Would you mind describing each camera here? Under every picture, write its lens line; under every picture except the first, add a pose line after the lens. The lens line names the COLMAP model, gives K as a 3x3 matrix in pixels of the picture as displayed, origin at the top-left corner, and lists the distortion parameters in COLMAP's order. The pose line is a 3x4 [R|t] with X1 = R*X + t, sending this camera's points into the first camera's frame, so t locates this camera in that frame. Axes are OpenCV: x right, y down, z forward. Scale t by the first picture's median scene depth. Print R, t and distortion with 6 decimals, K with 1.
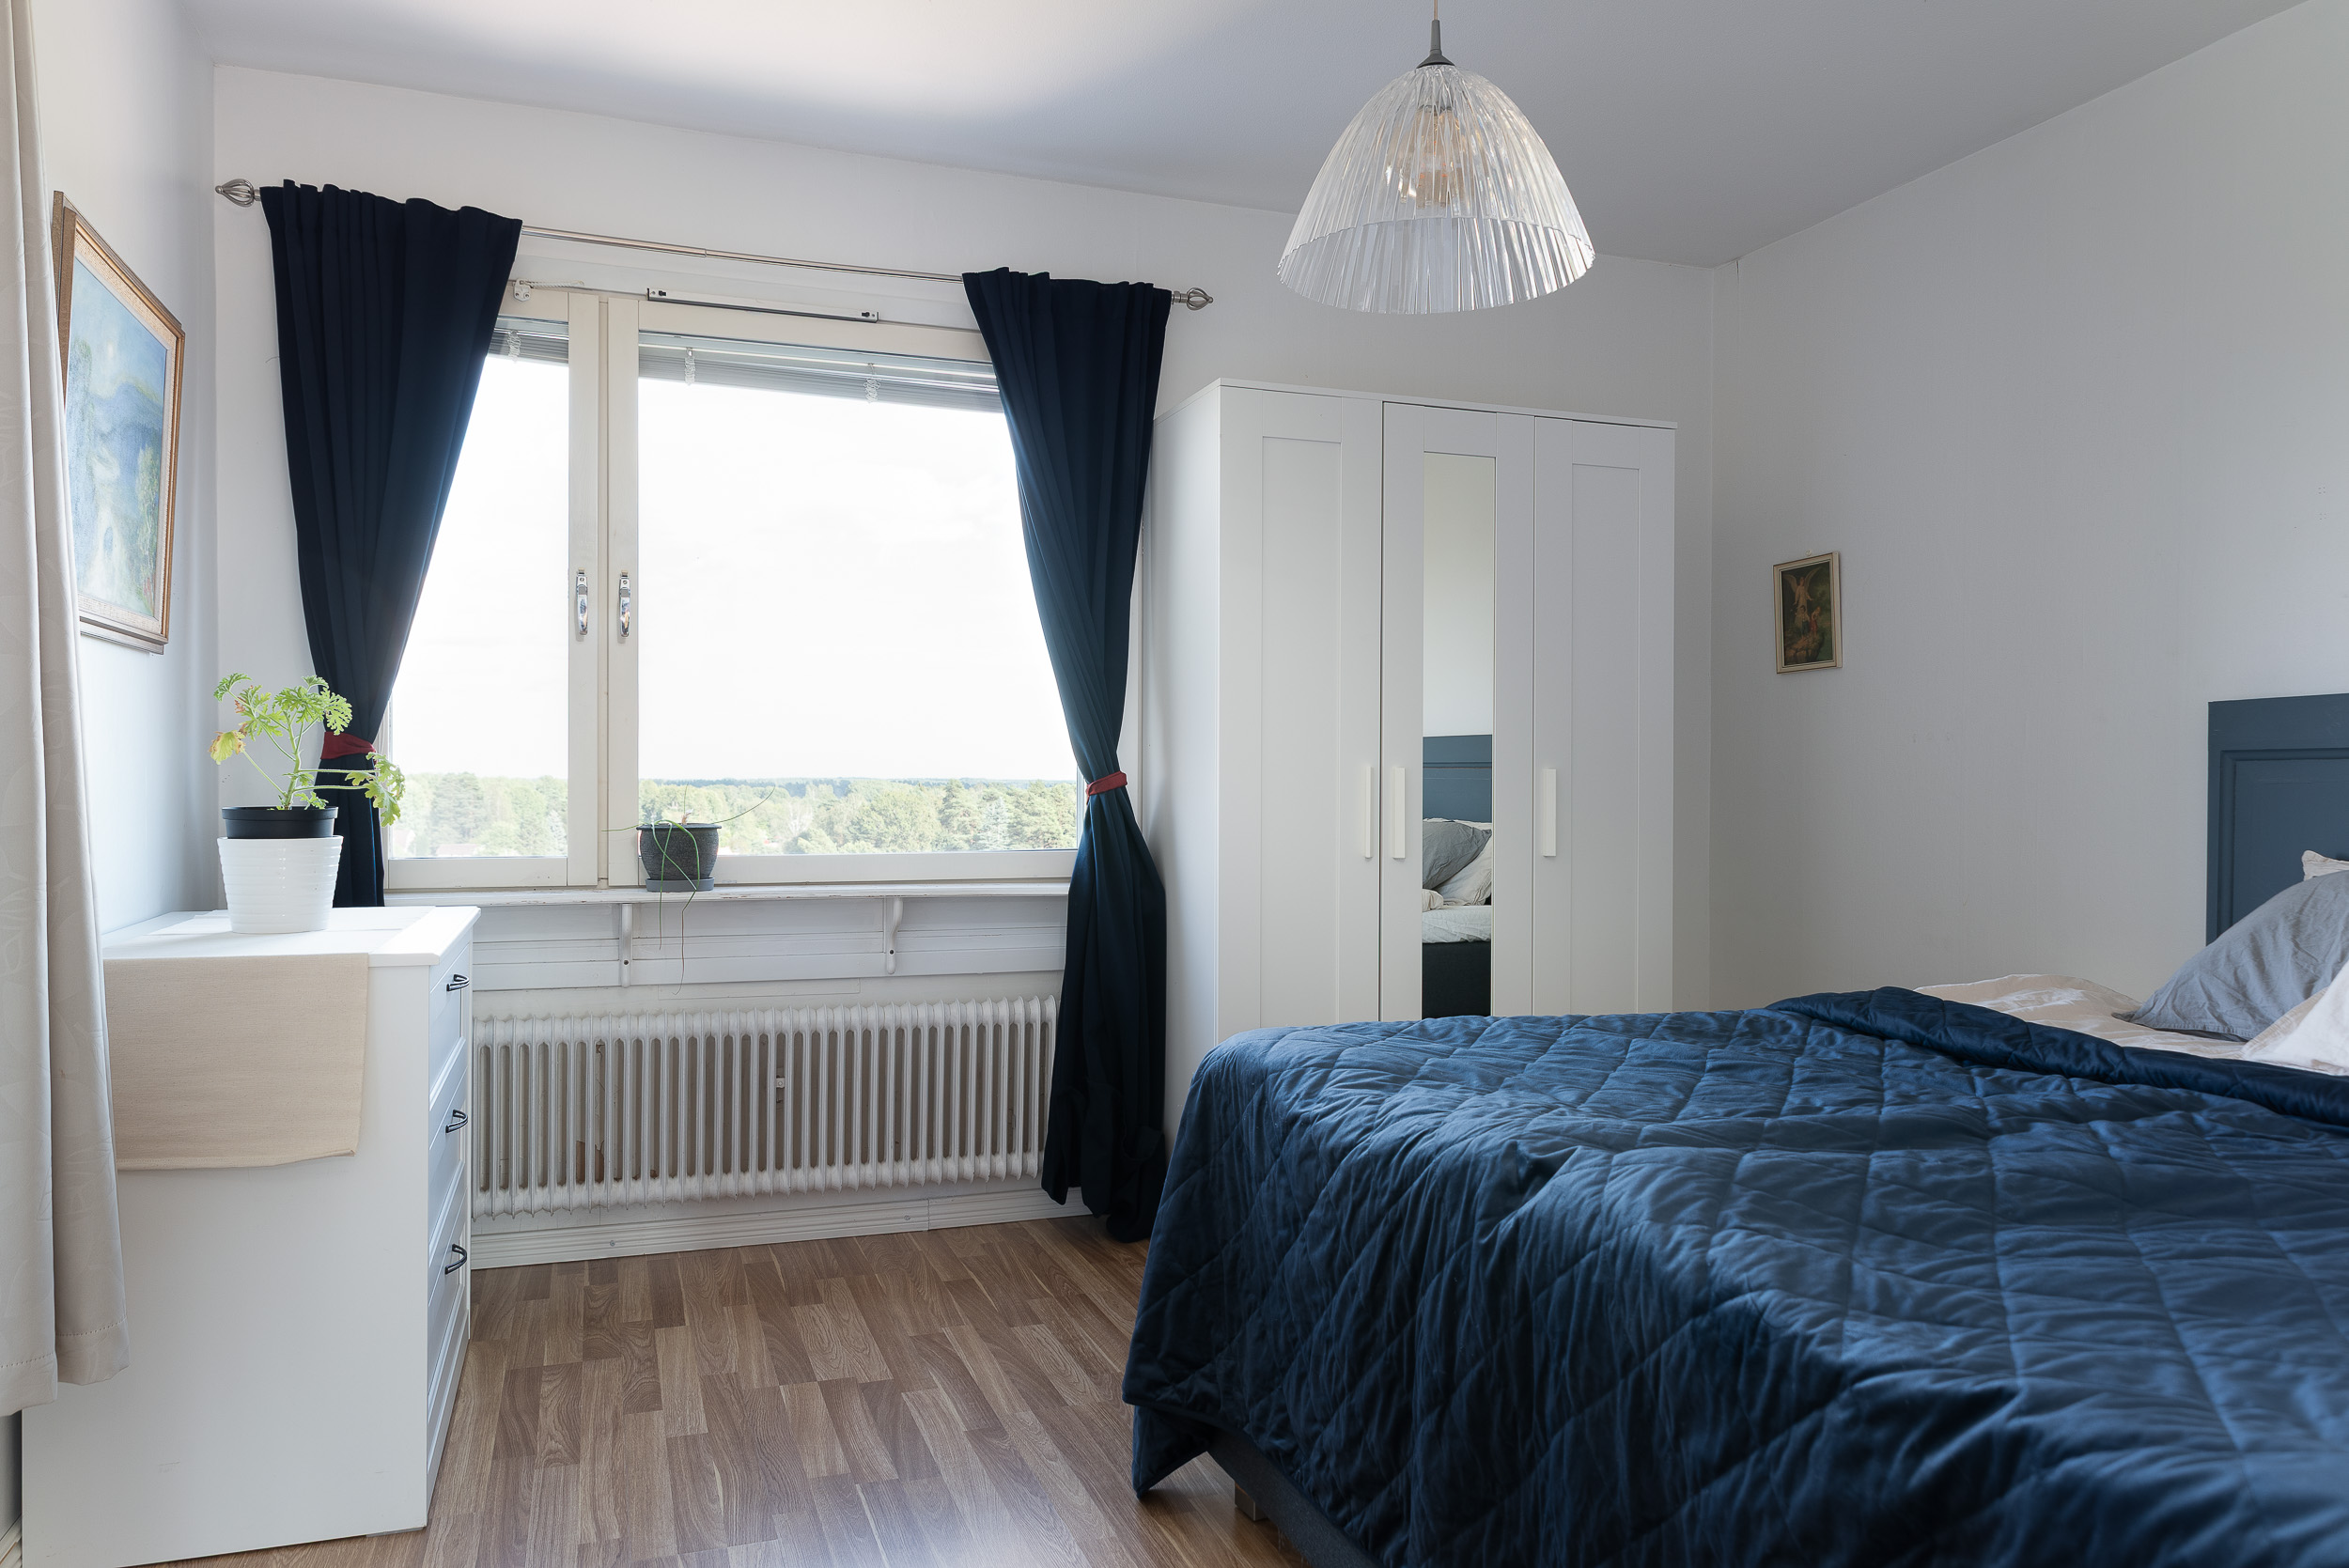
lens RADIAL K [[1598.2, 0, 1174.5], [0, 1598.2, 775.5], [0, 0, 1]] dist [-0.007083, -0.001606]
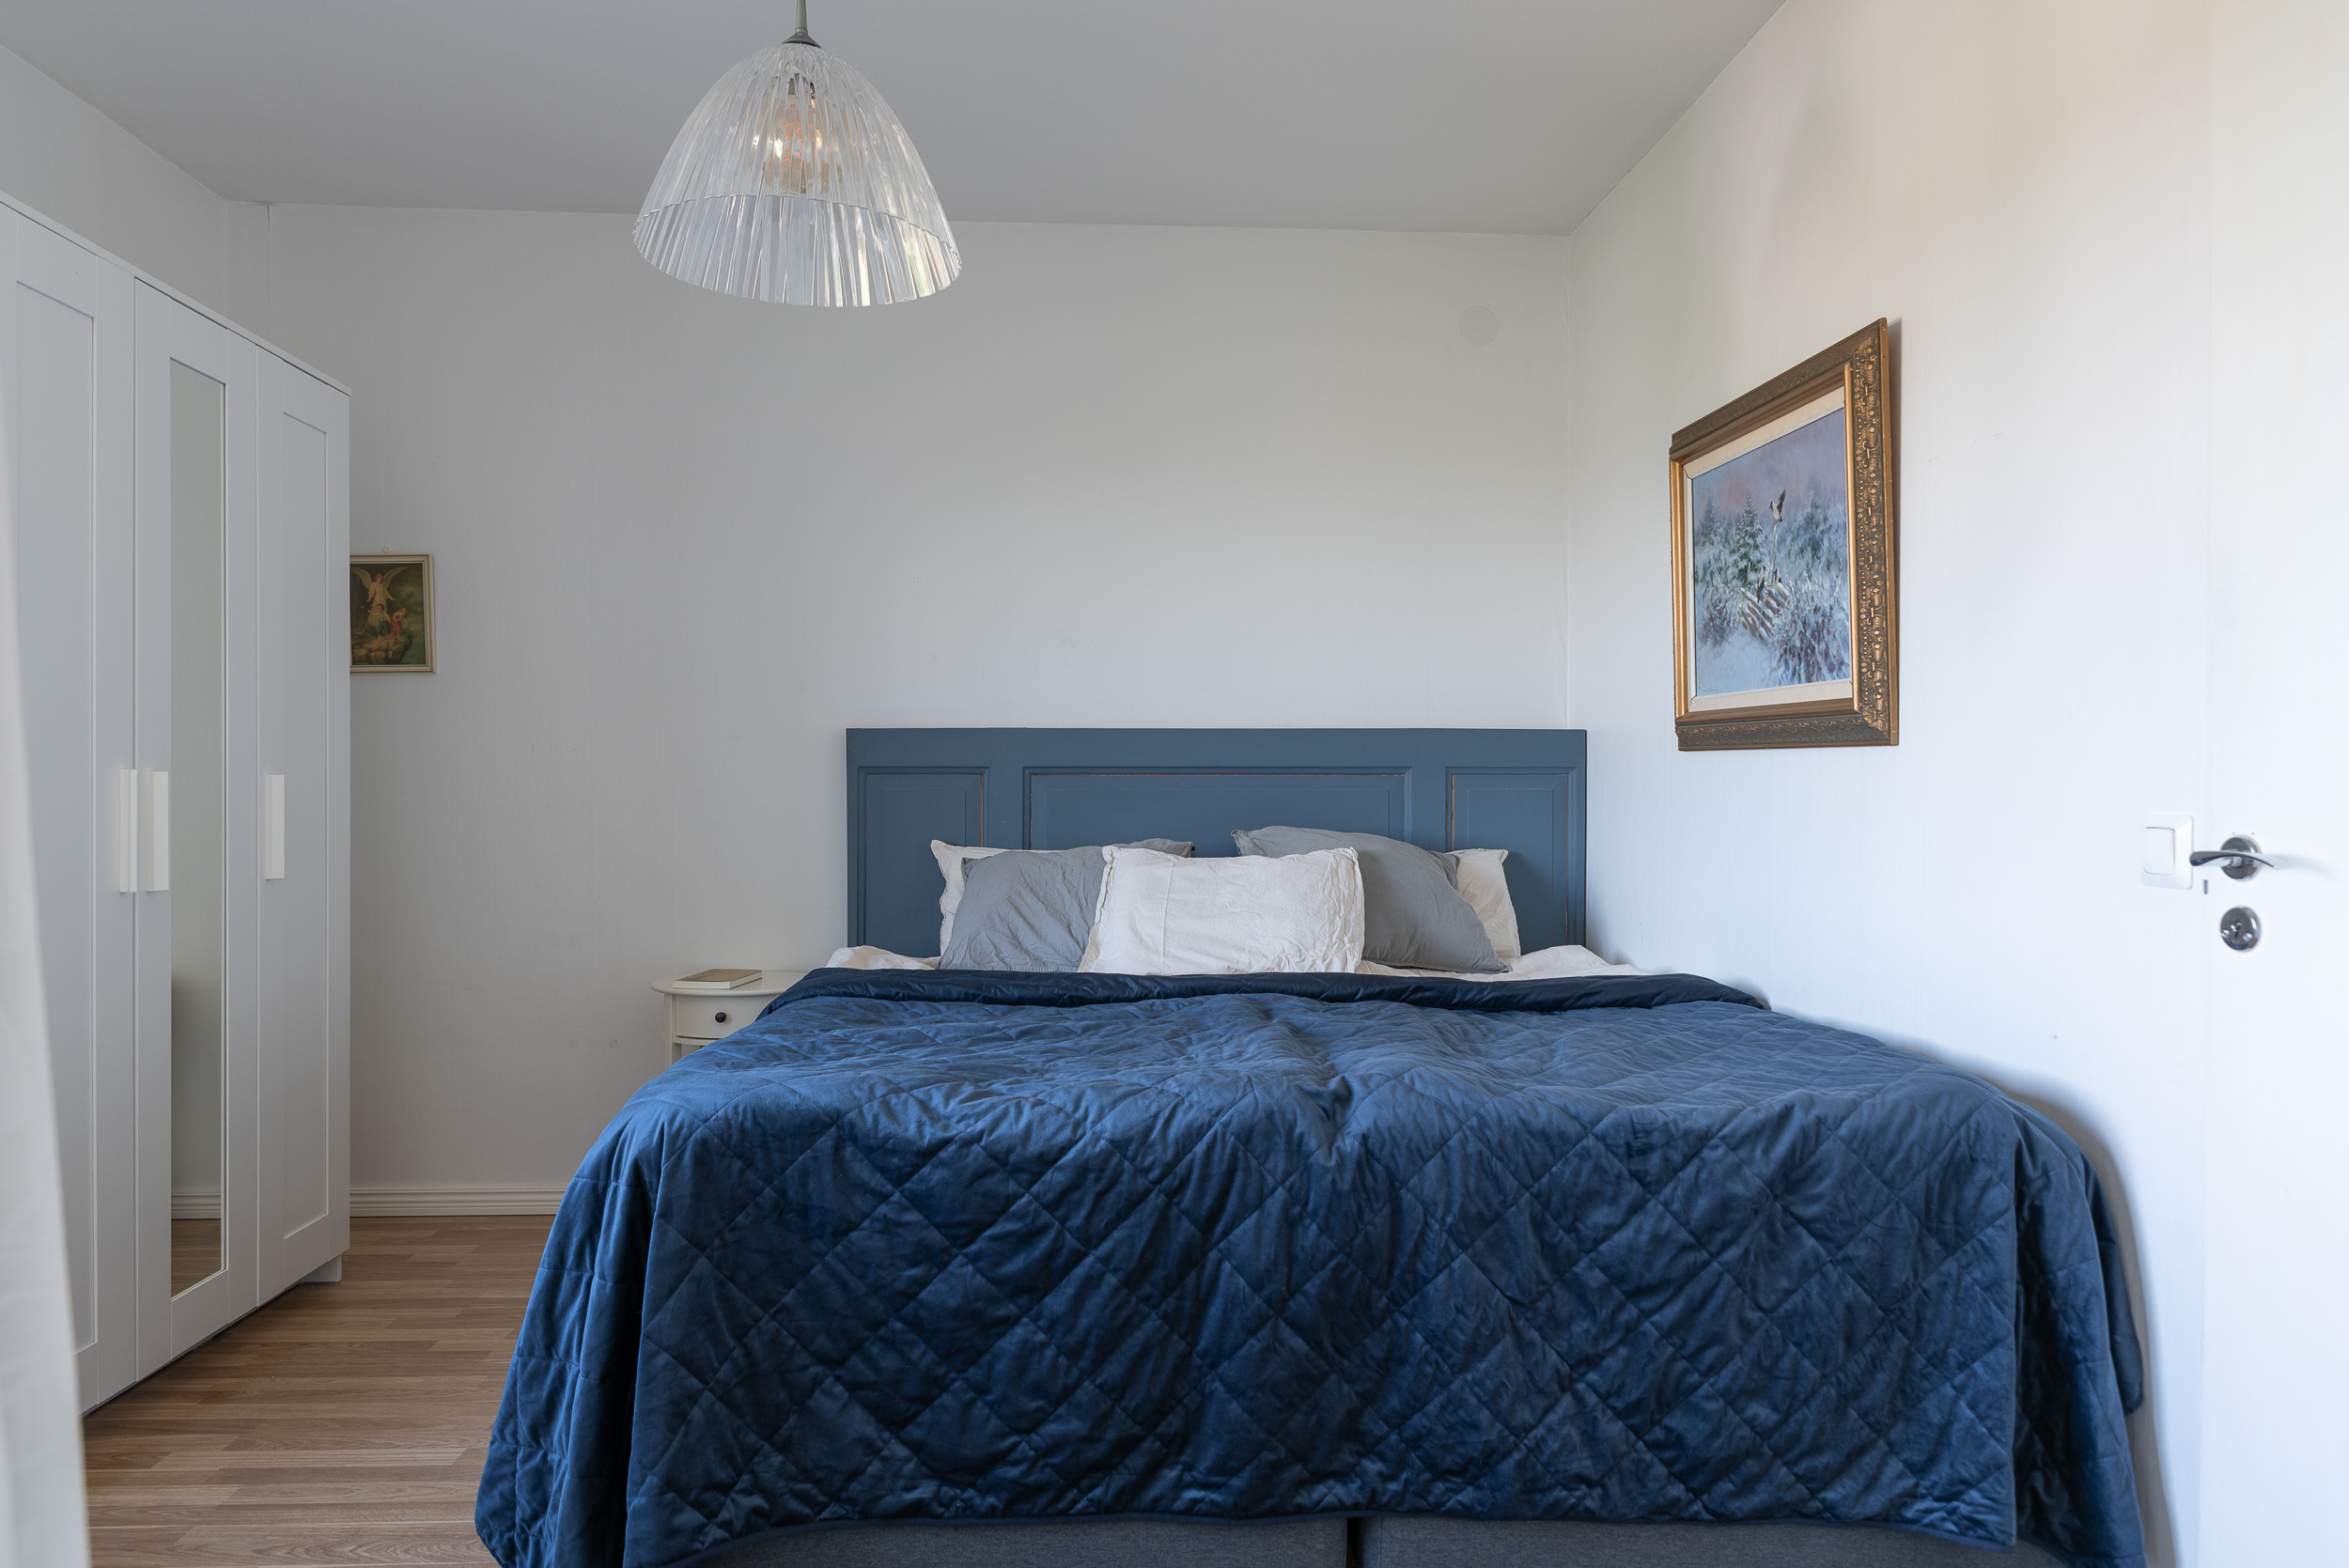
lens RADIAL K [[1562.6, 0, 1171.8], [0, 1562.6, 795.7], [0, 0, 1]] dist [0.004363, -0.009756]
pose [[0.292551, -0.002190, 0.956247, -0.368542], [-0.004923, 0.999981, 0.003796, 0.001839], [-0.956237, -0.005818, 0.292535, 0.284241]]
